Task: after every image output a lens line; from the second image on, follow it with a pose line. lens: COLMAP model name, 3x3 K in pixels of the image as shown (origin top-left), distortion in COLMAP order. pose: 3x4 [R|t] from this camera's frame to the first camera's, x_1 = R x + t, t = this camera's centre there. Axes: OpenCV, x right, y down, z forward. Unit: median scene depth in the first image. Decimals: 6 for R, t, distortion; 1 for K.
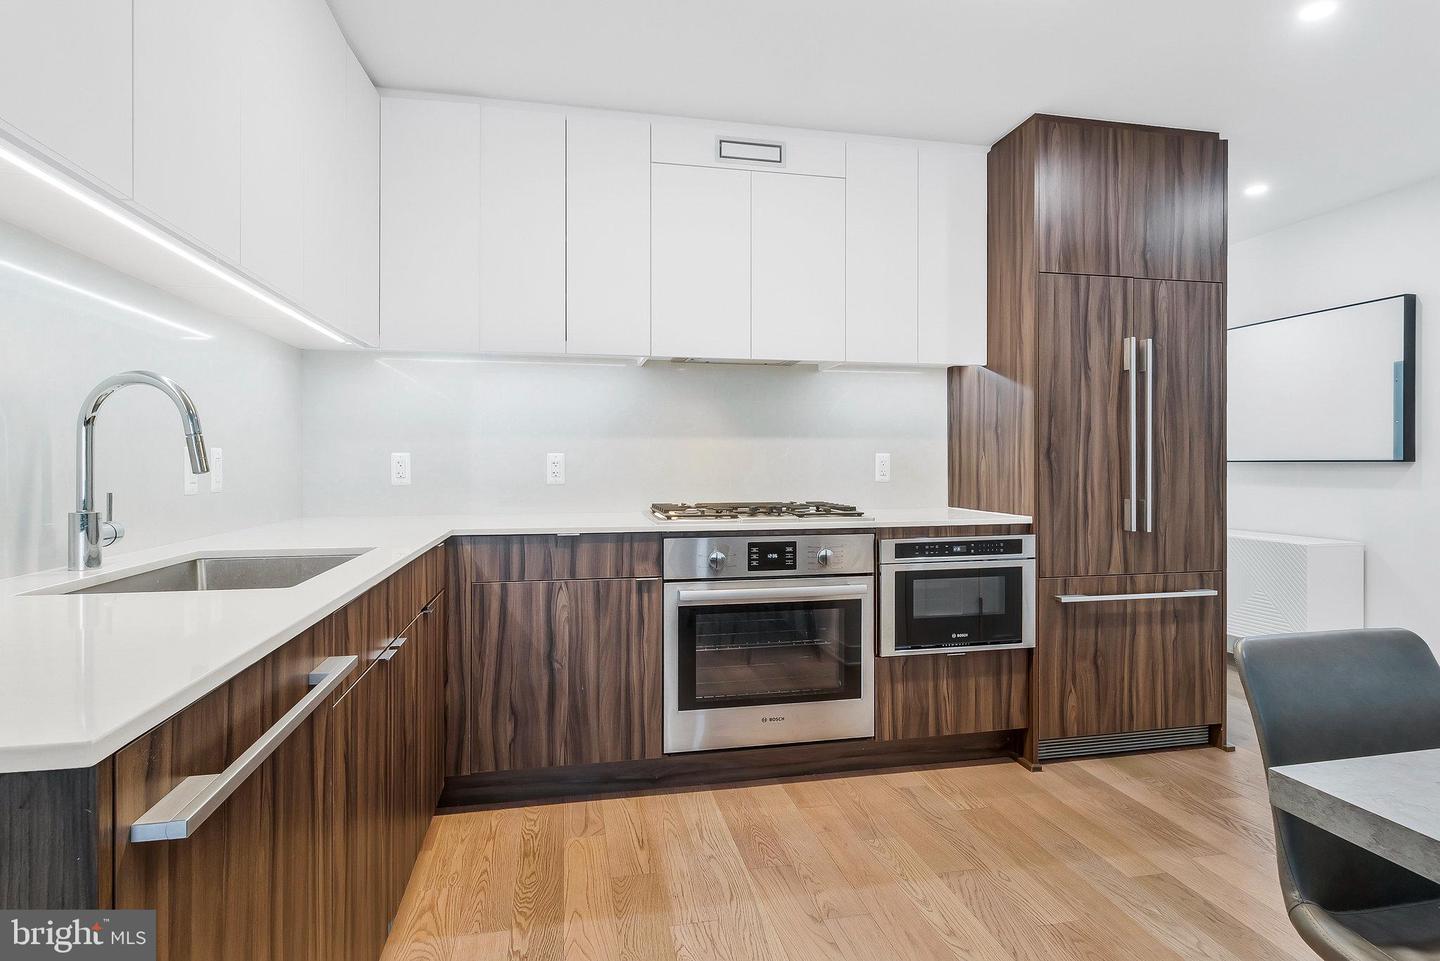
lens RADIAL K [[747.3, 0, 713.7], [0, 747.3, 475.2], [0, 0, 1]] dist [0.002987, -0.000496]
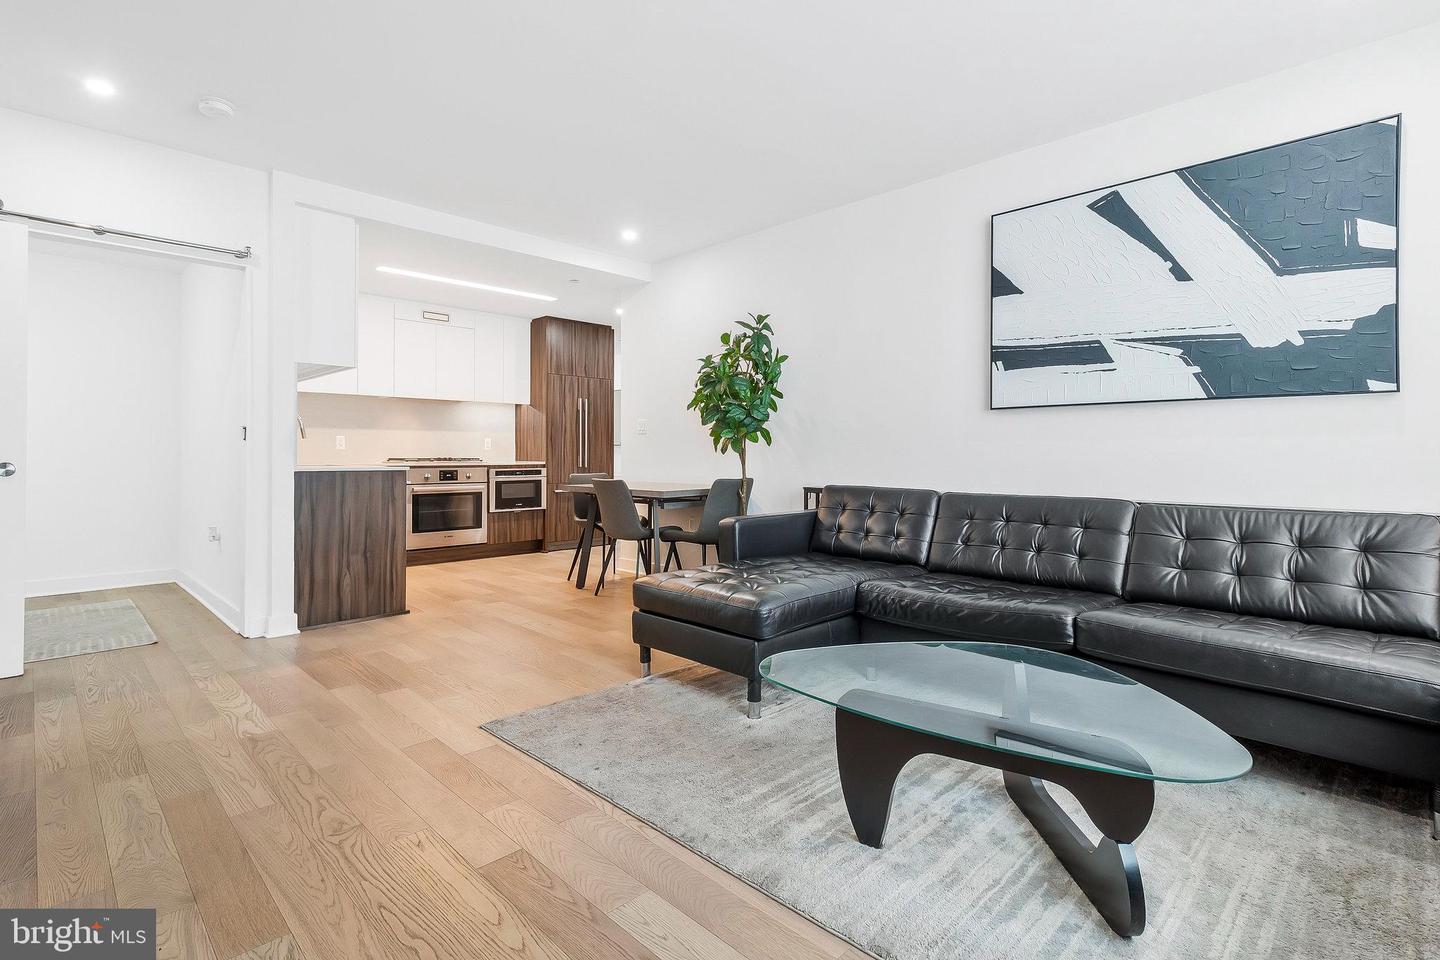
lens RADIAL K [[694.4, 0, 724.1], [0, 694.4, 454.7], [0, 0, 1]] dist [0.001908, 0.000203]
pose [[0.835507, 0.003139, 0.549471, -0.443947], [0.003853, 0.999926, -0.011571, 0.063873], [-0.549466, 0.011784, 0.835433, -1.550323]]
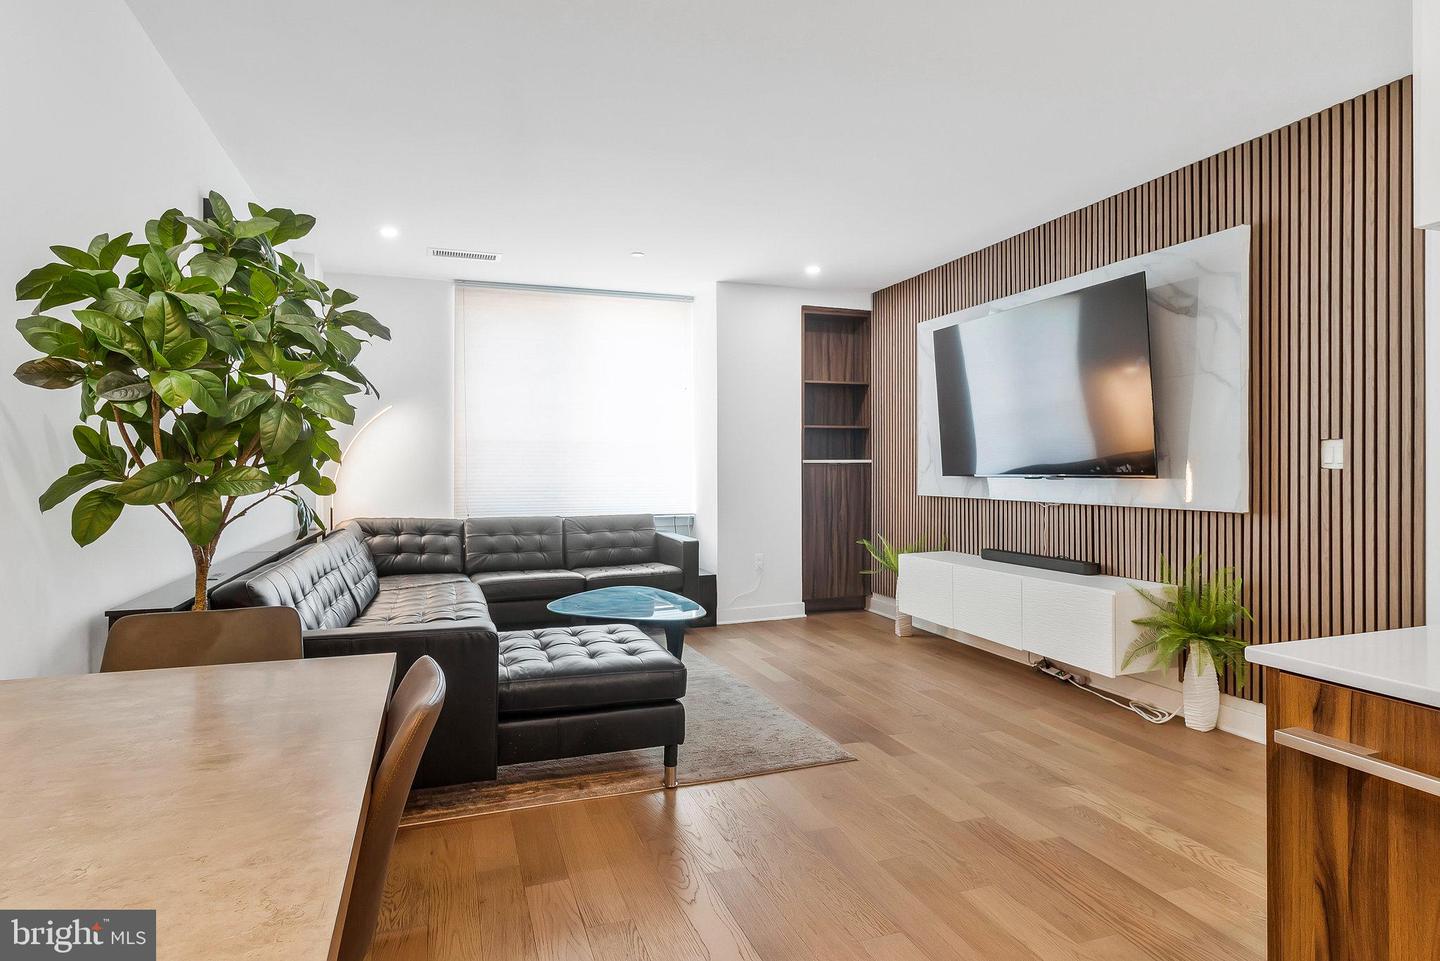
lens RADIAL K [[798.6, 0, 719.8], [0, 798.6, 473.4], [0, 0, 1]] dist [-0.002488, -0.000073]
pose [[-0.990720, 0.008120, -0.135676, 0.160874], [0.005414, 0.999779, 0.020297, -0.030071], [0.135811, 0.019374, -0.990545, 0.574044]]
